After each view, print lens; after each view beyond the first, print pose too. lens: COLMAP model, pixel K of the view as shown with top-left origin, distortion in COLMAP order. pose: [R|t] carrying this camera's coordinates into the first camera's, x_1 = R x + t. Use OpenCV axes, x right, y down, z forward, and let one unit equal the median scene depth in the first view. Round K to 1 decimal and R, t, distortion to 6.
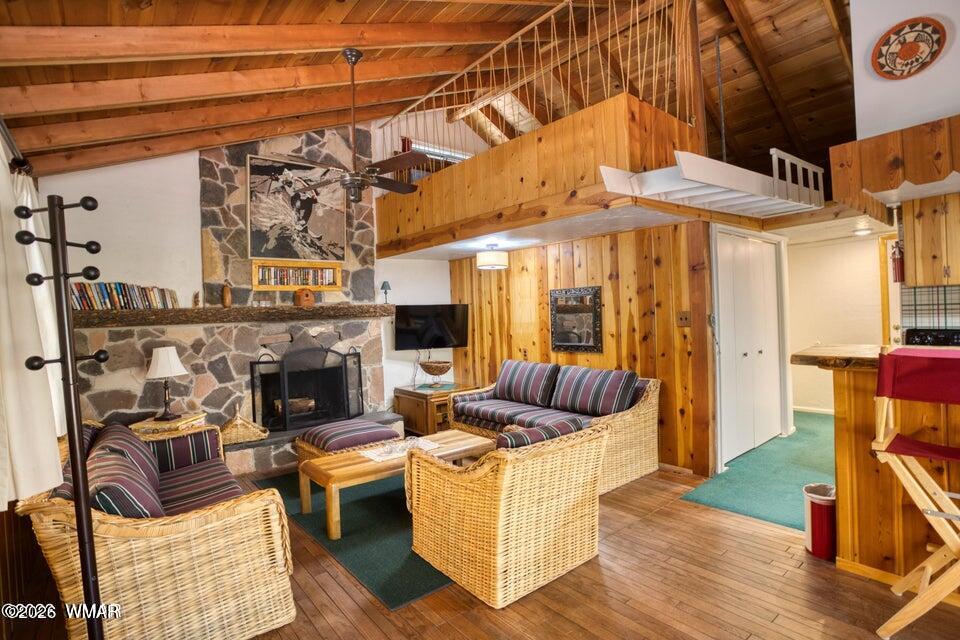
lens RADIAL K [[511.6, 0, 478.8], [0, 511.6, 321.3], [0, 0, 1]] dist [-0.024660, -0.000472]
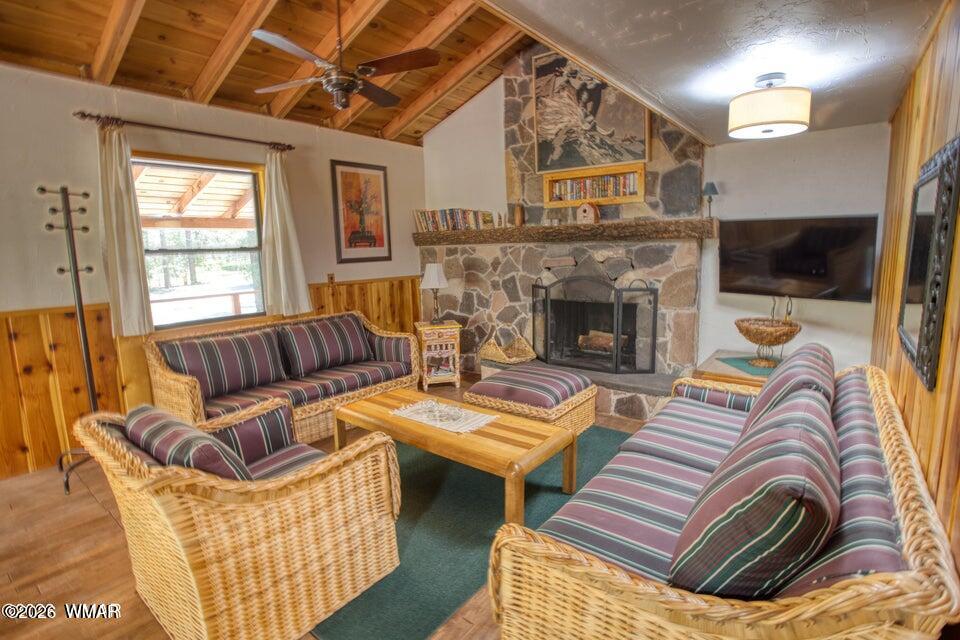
lens RADIAL K [[472.7, 0, 479.4], [0, 472.7, 312.0], [0, 0, 1]] dist [-0.037793, 0.001980]
pose [[0.238981, 0.153823, -0.958763, 0.381670], [-0.013677, 0.987808, 0.155074, -0.005532], [0.970928, -0.023947, 0.238171, 0.672783]]
